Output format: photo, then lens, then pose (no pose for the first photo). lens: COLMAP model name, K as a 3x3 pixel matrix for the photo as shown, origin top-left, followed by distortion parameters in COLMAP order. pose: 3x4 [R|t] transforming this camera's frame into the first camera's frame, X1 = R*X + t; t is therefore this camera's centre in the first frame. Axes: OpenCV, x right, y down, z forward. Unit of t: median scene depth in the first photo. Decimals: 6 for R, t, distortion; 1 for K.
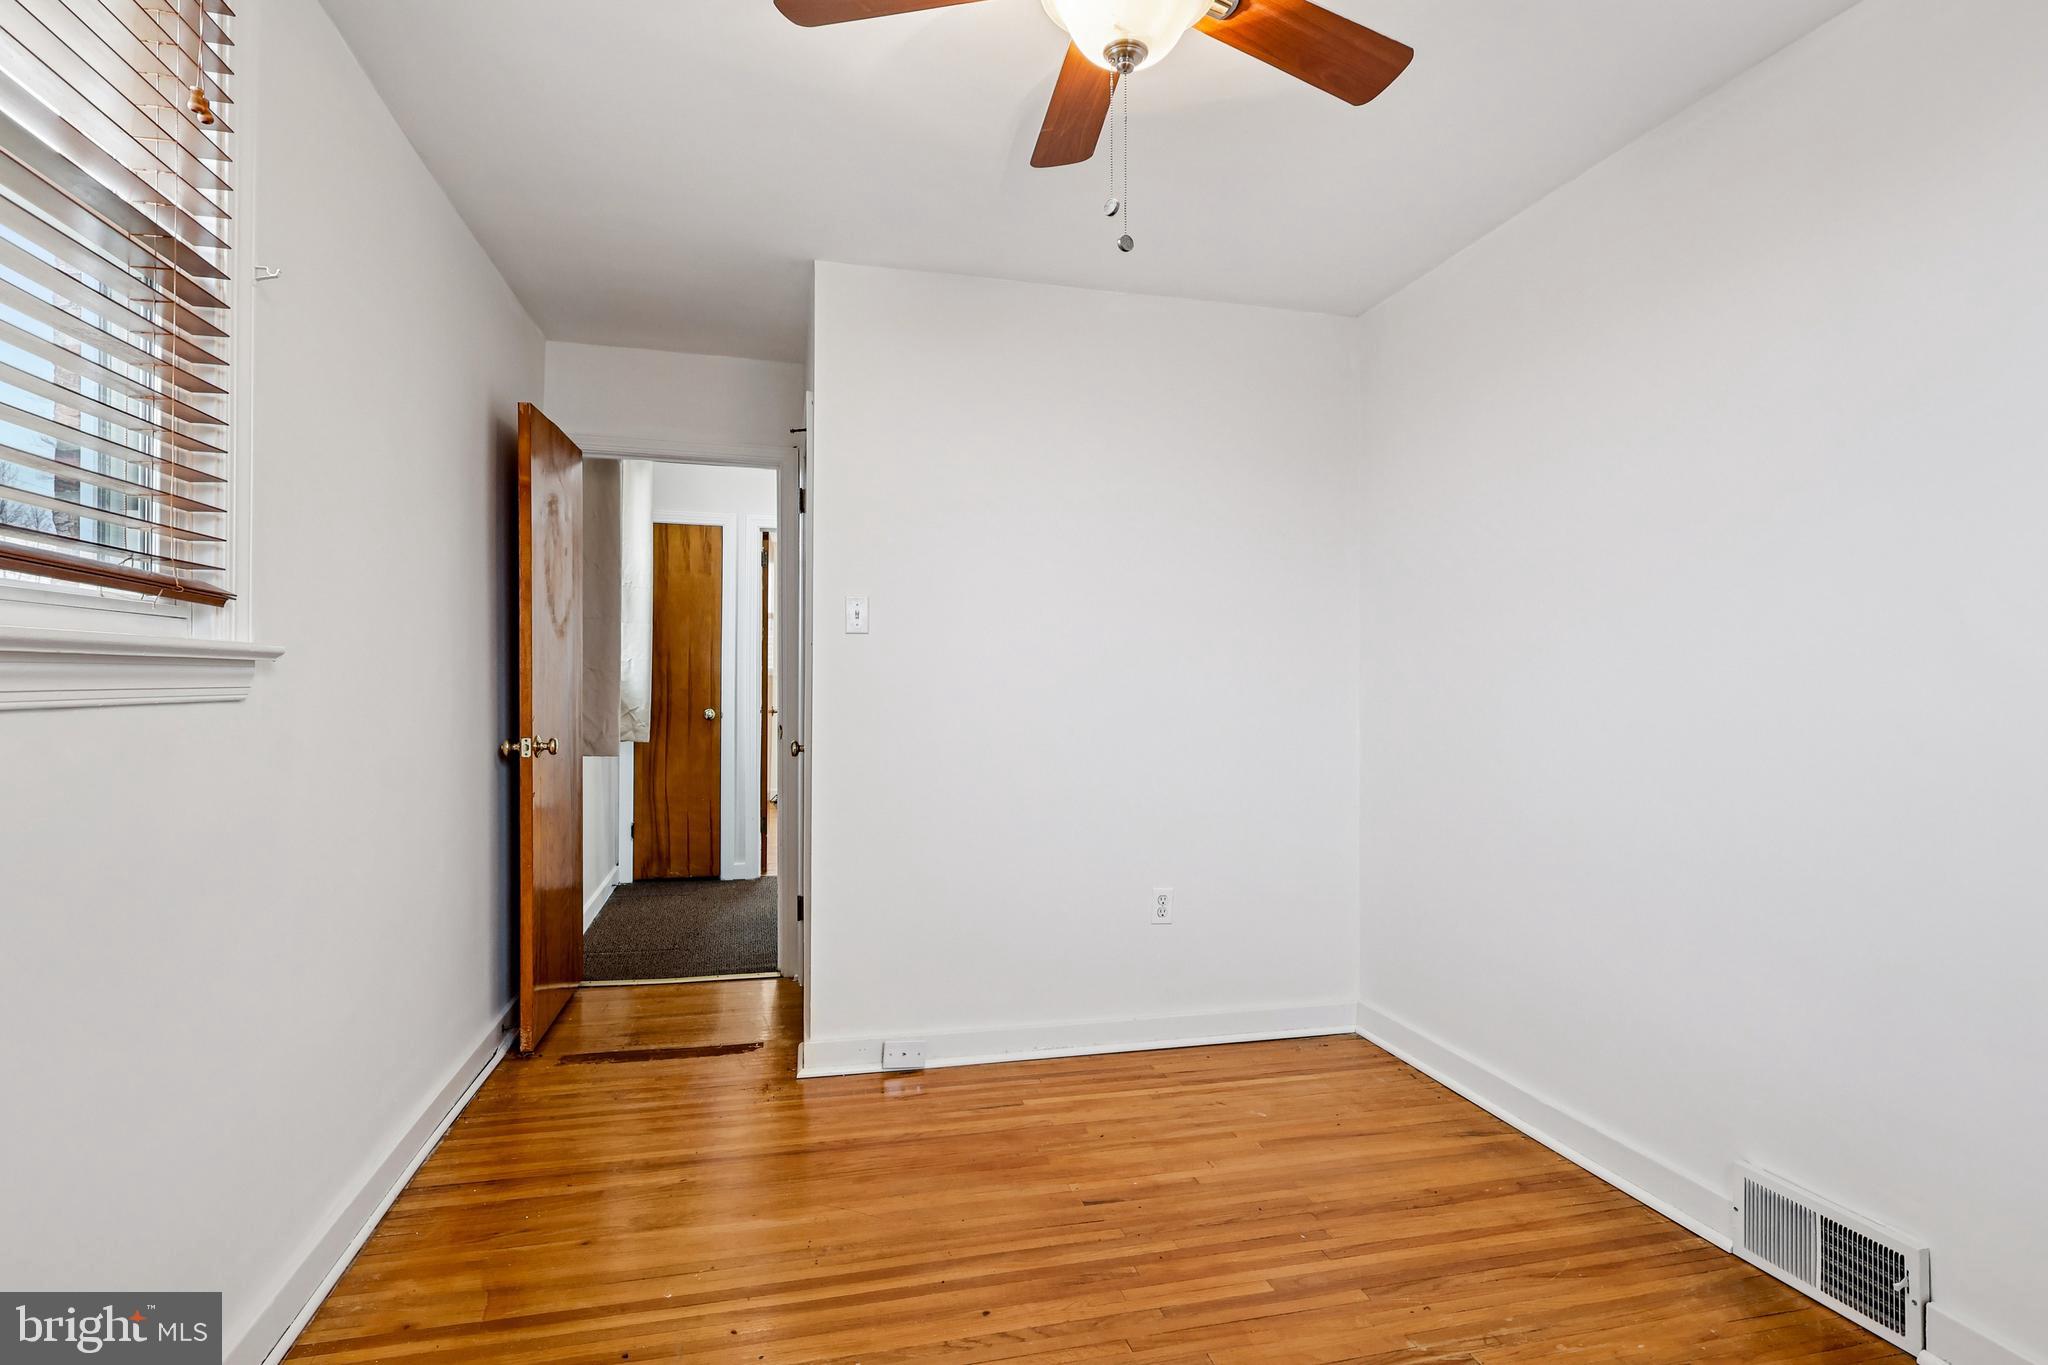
lens RADIAL K [[1014.7, 0, 1015.1], [0, 1014.7, 679.3], [0, 0, 1]] dist [0.001184, 0.000339]
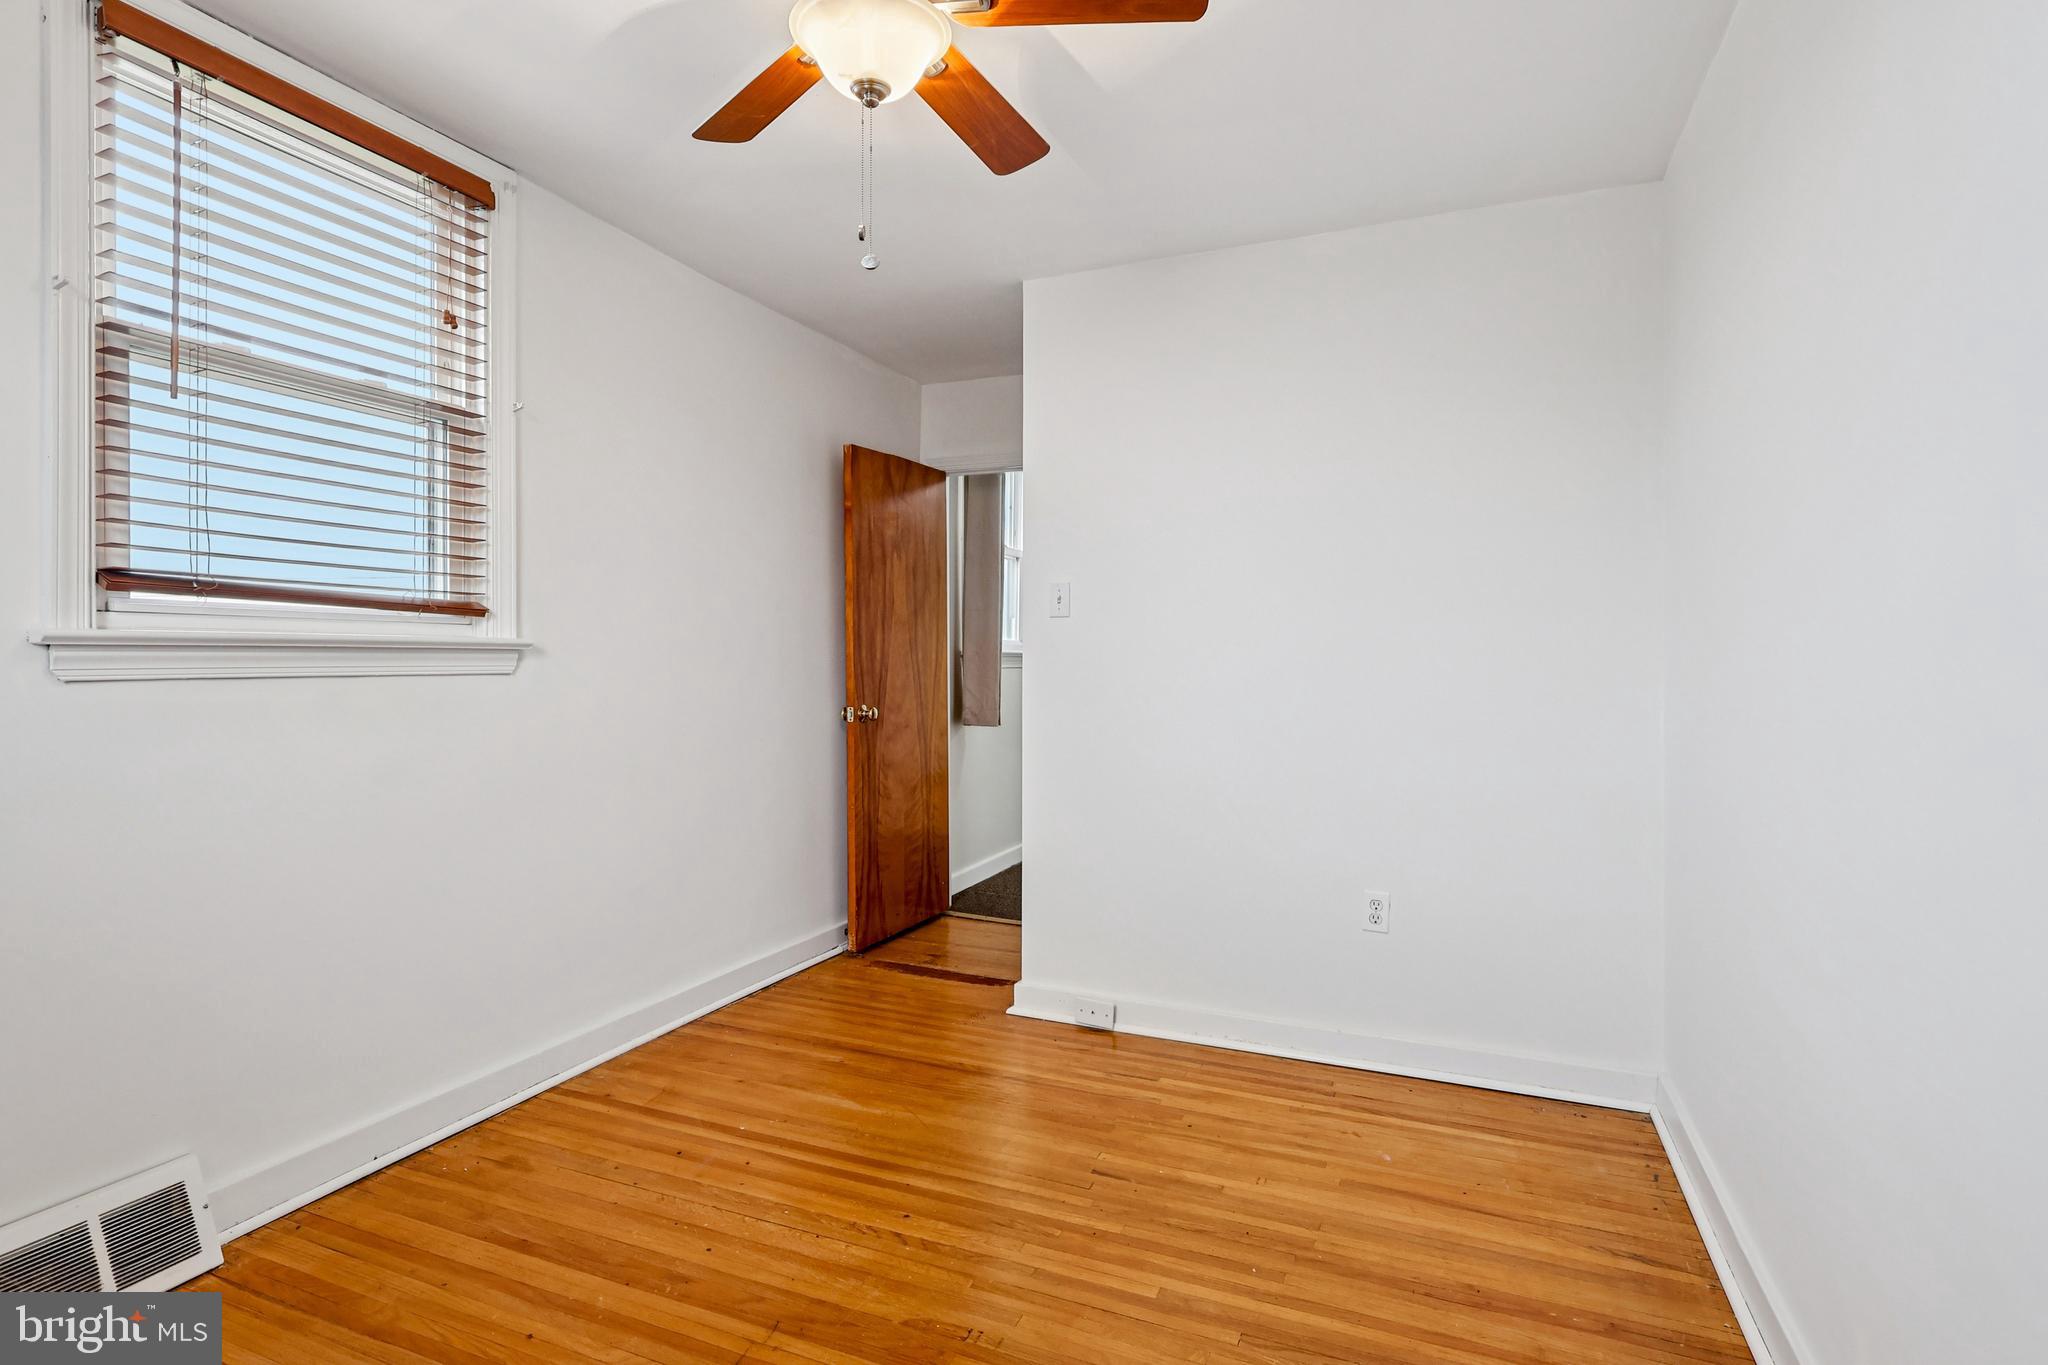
lens RADIAL K [[1014.7, 0, 1015.1], [0, 1014.7, 679.3], [0, 0, 1]] dist [0.001184, 0.000339]
pose [[0.797497, 0.006412, -0.603288, 0.533398], [0.004312, 0.999857, 0.016326, 0.002817], [0.603307, -0.015622, 0.797356, 0.124082]]
